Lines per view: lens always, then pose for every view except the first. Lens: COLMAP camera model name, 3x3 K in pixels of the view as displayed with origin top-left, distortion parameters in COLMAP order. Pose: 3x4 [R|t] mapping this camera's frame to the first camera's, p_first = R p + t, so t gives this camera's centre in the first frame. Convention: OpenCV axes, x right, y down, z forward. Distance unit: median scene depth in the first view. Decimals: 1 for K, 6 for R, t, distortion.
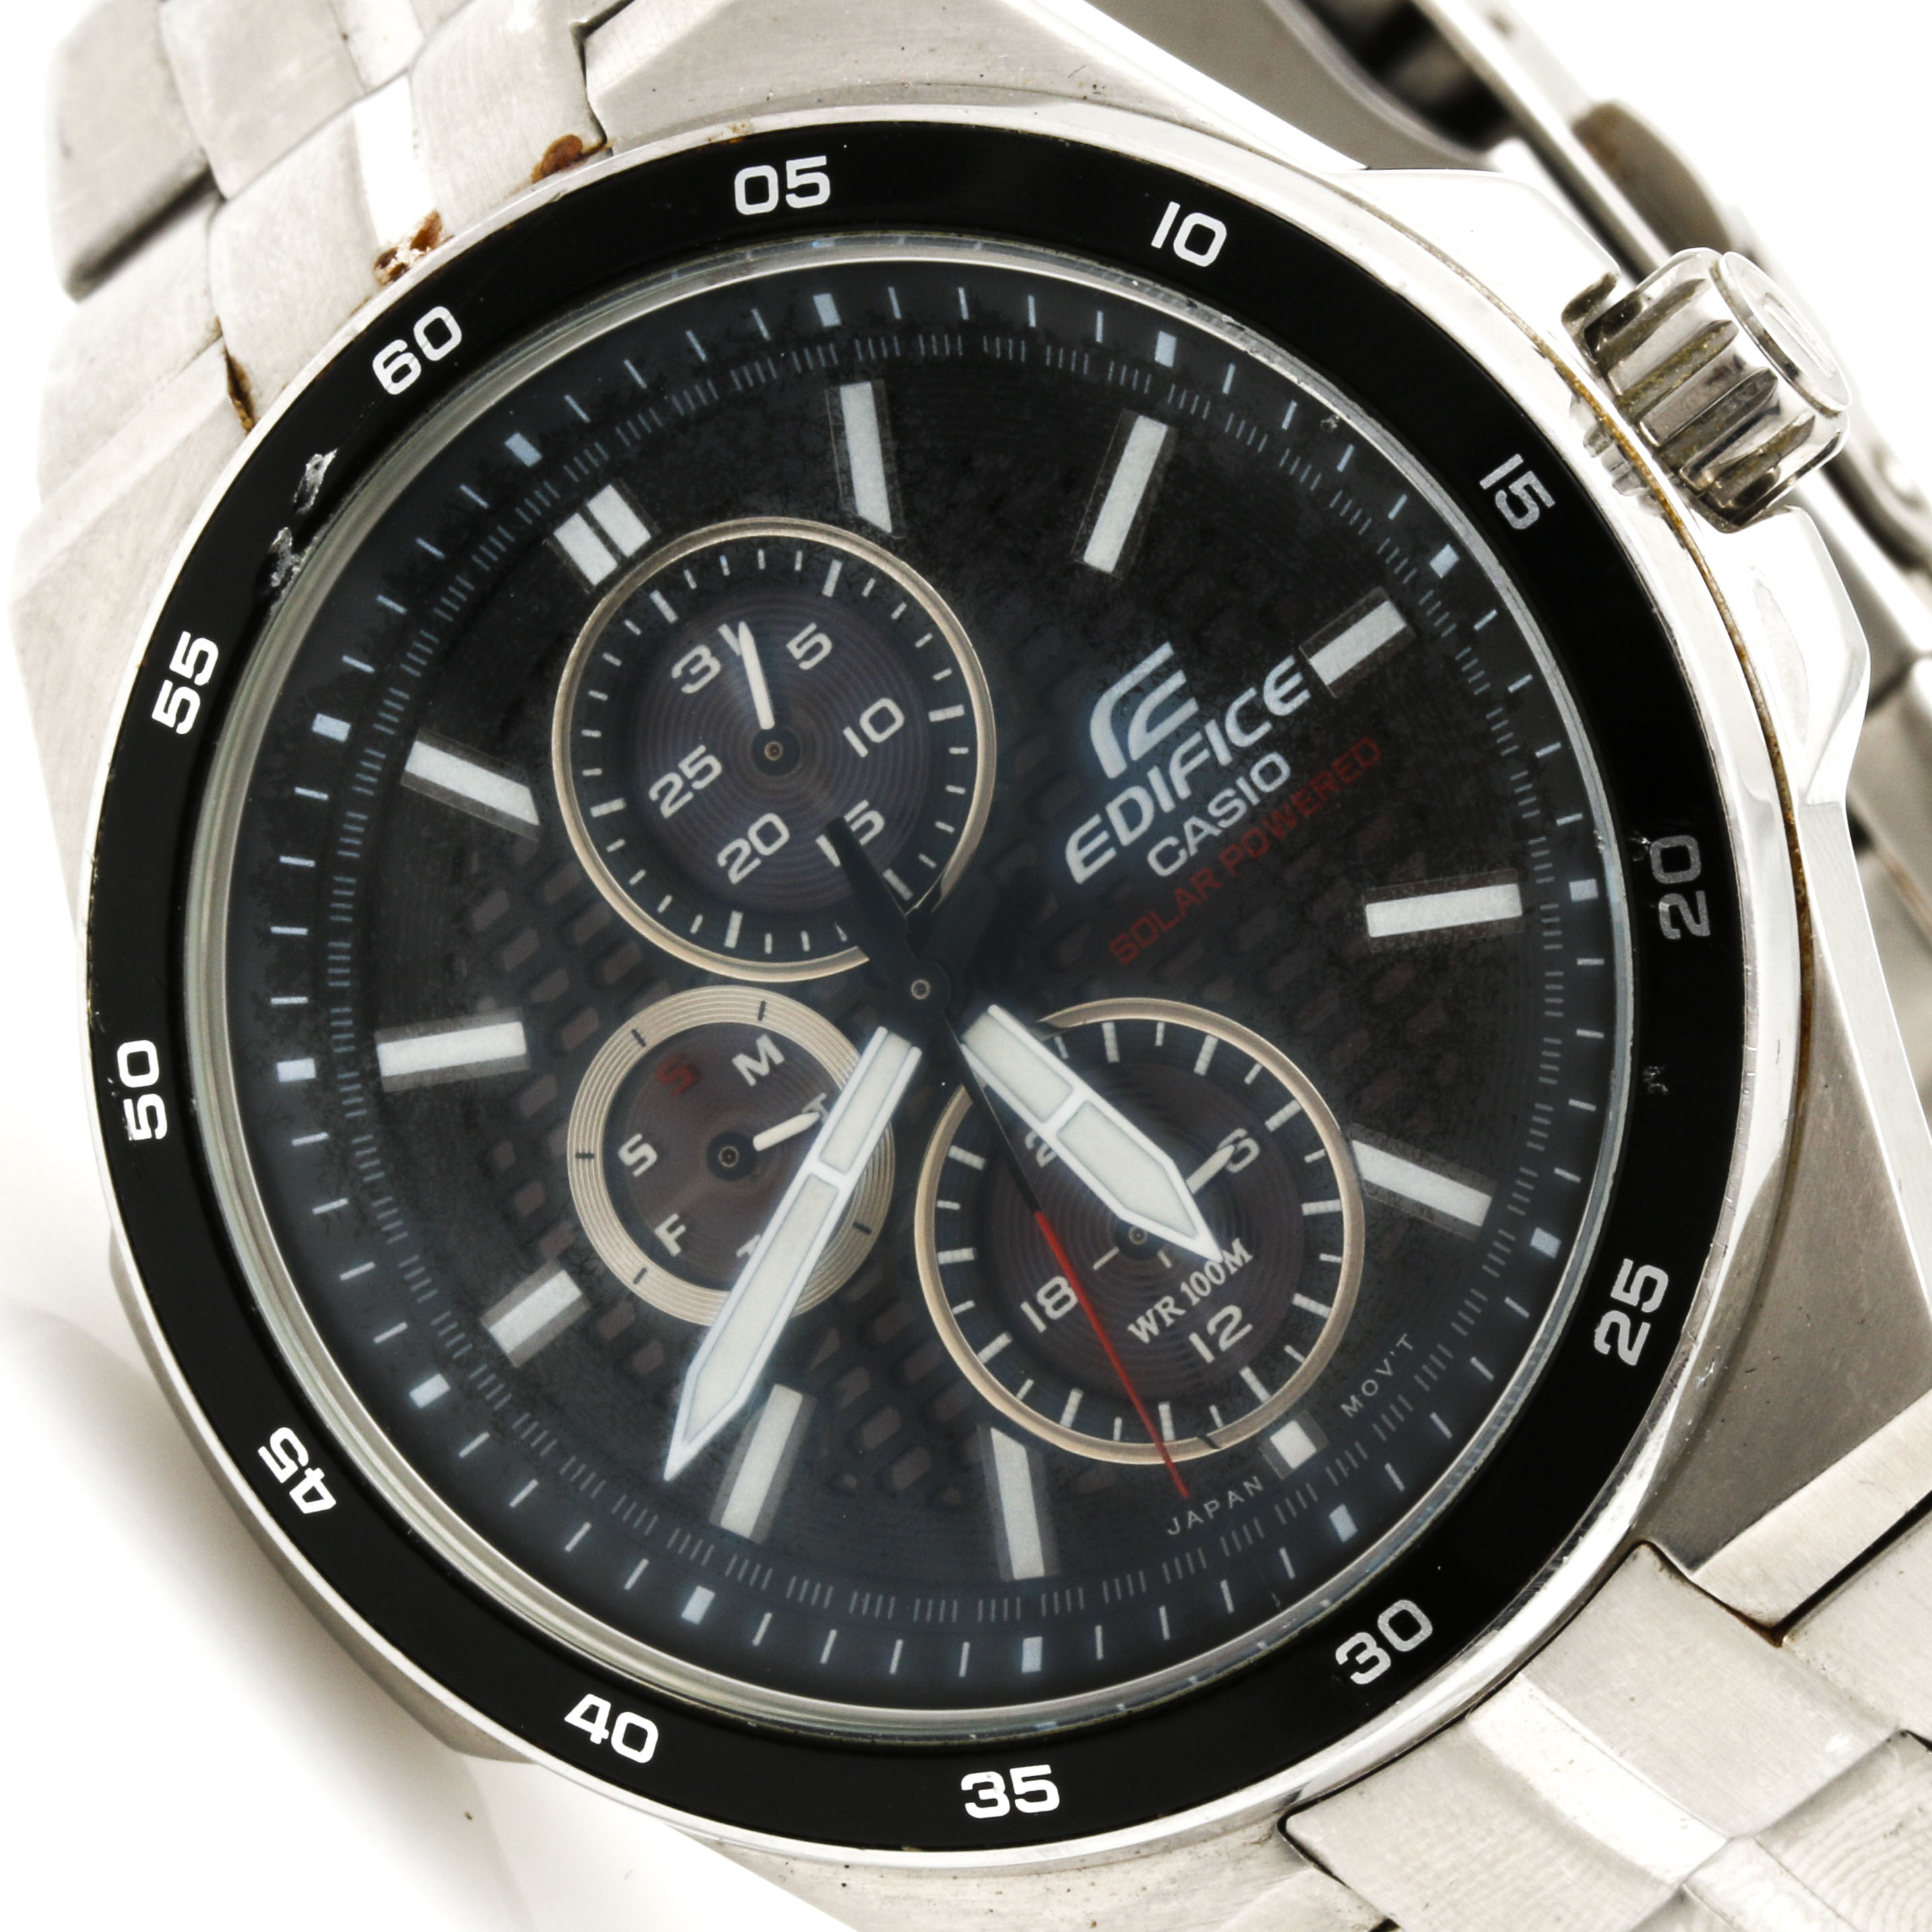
lens RADIAL K [[12433.7, 0, 966.0], [0, 12433.7, 966.0], [0, 0, 1]] dist [-0.521571, 15.630642]
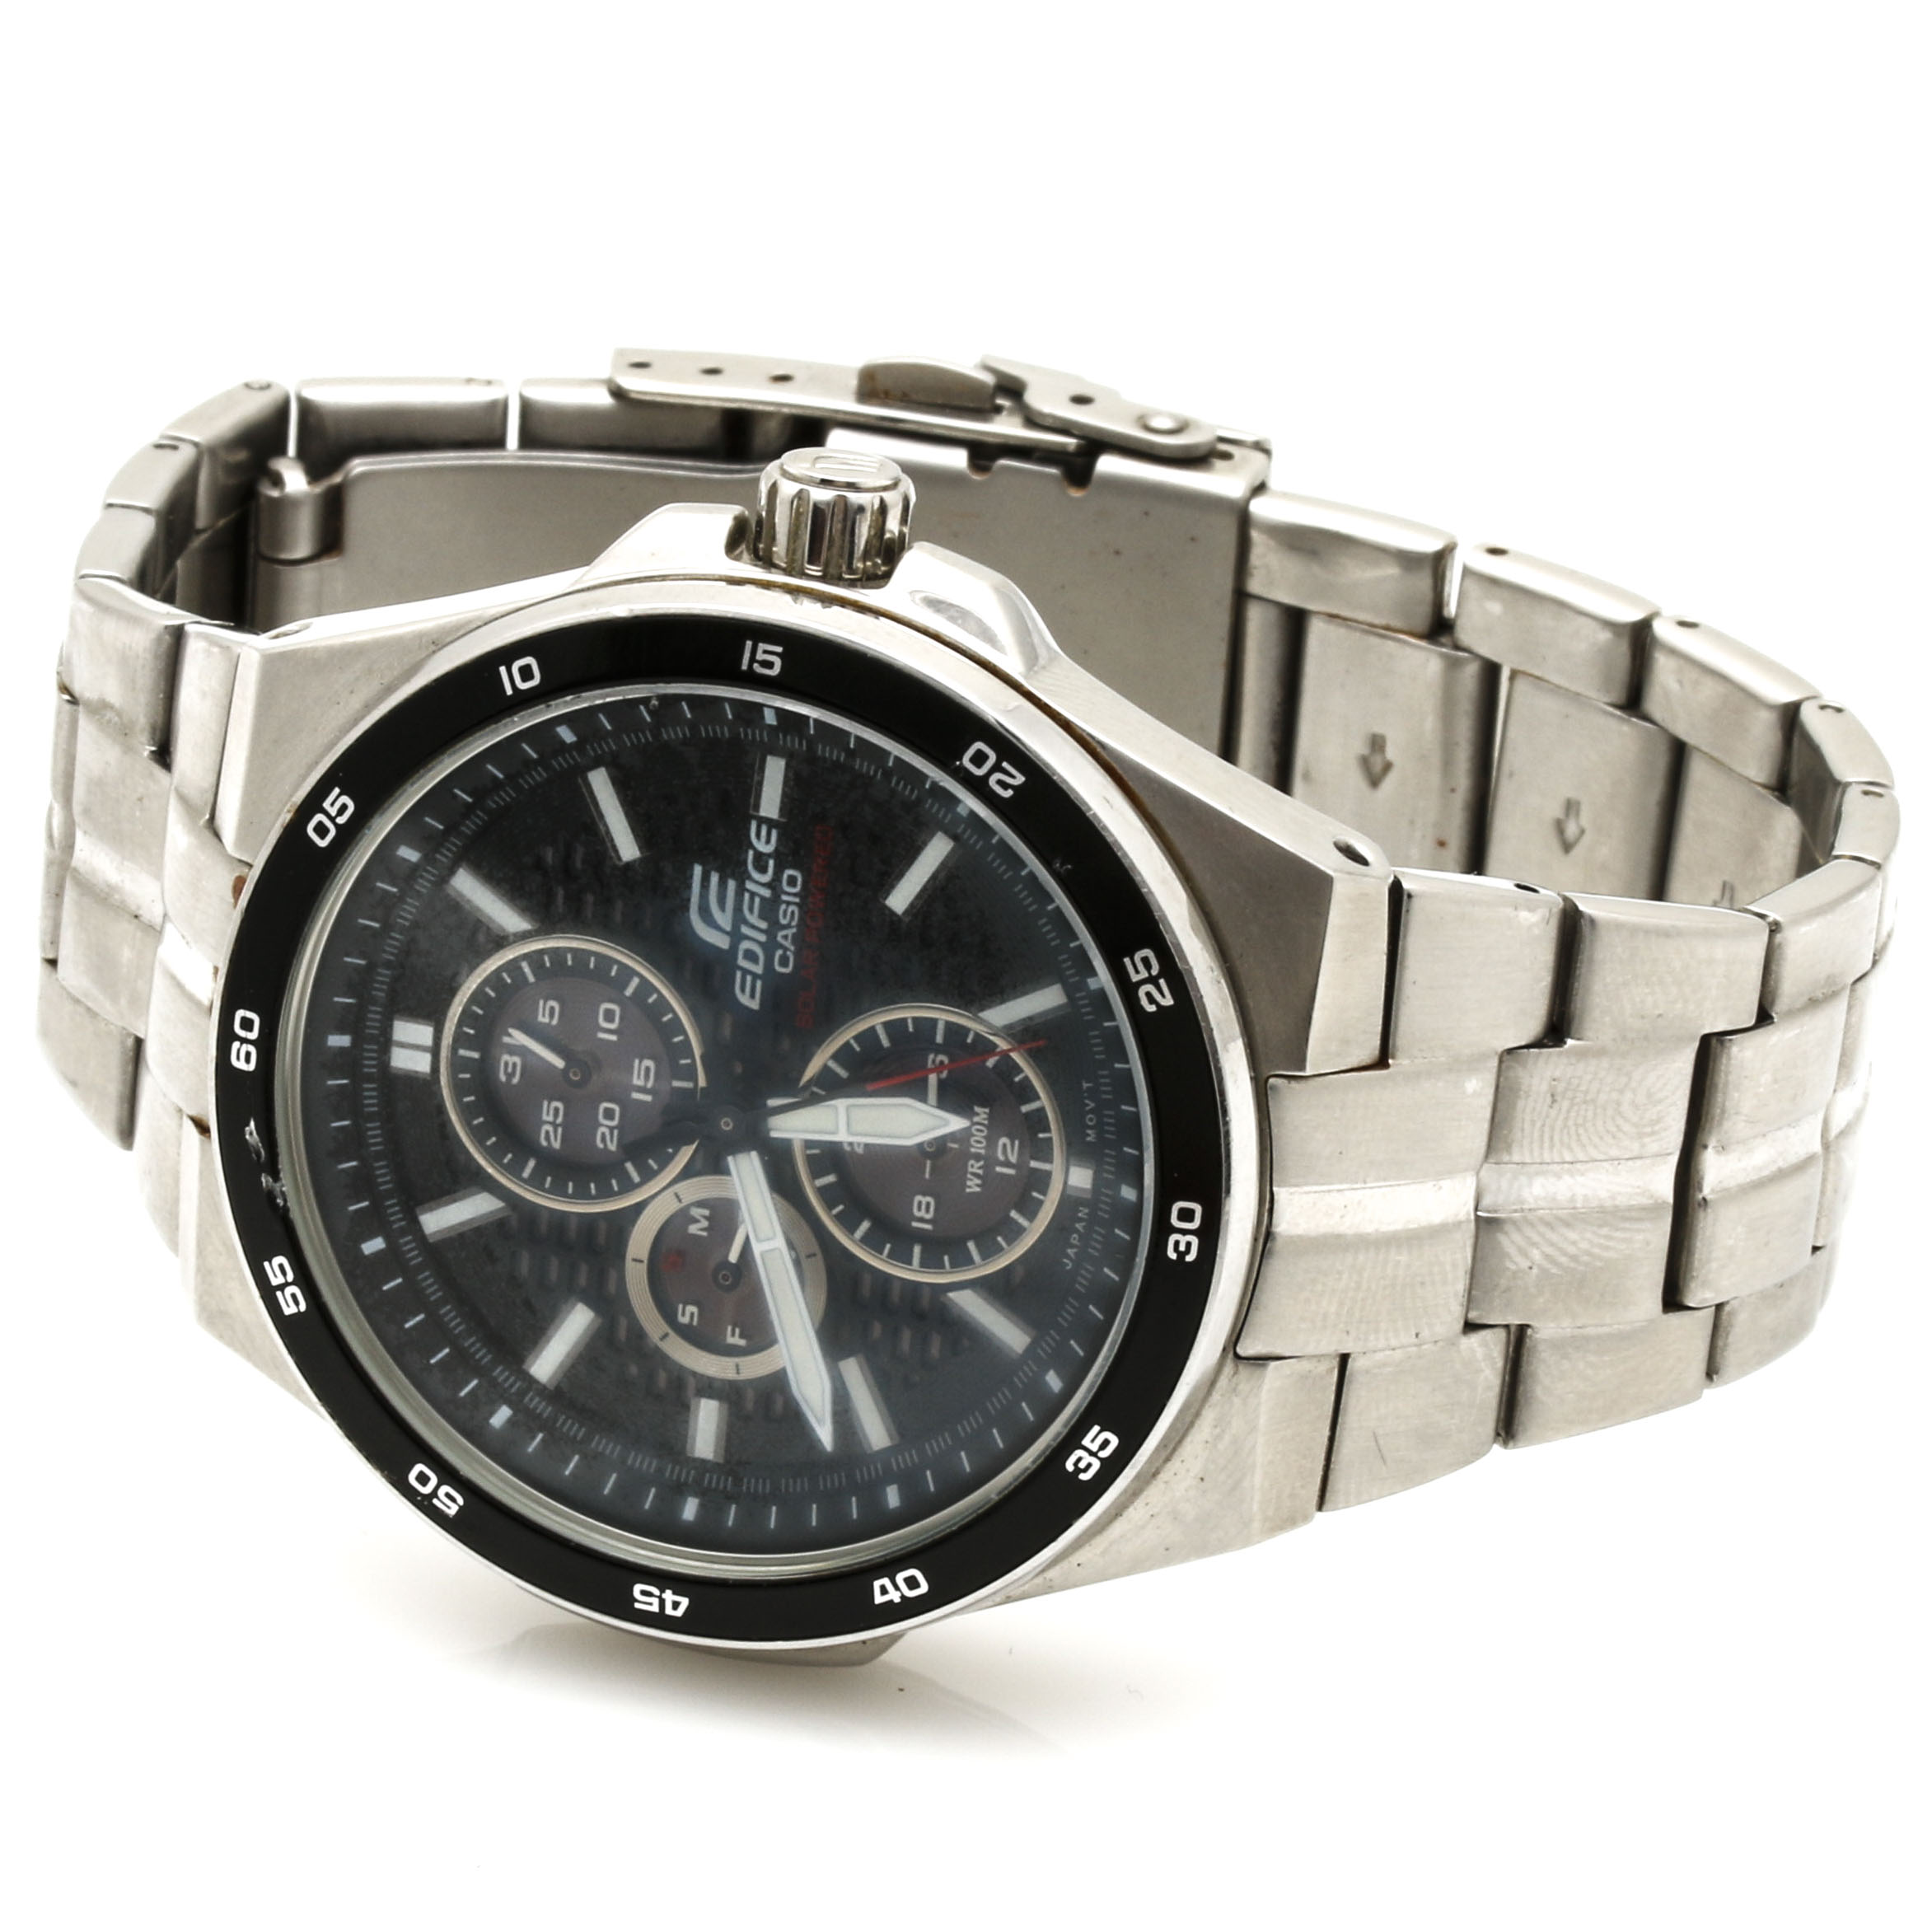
lens RADIAL K [[12433.7, 0, 966.0], [0, 12433.7, 966.0], [0, 0, 1]] dist [-0.521571, 15.630642]
pose [[0.732564, -0.672944, -0.102456, 0.199124], [0.667800, 0.739657, -0.083371, 0.142652], [0.131887, -0.007345, 0.991238, -0.607218]]
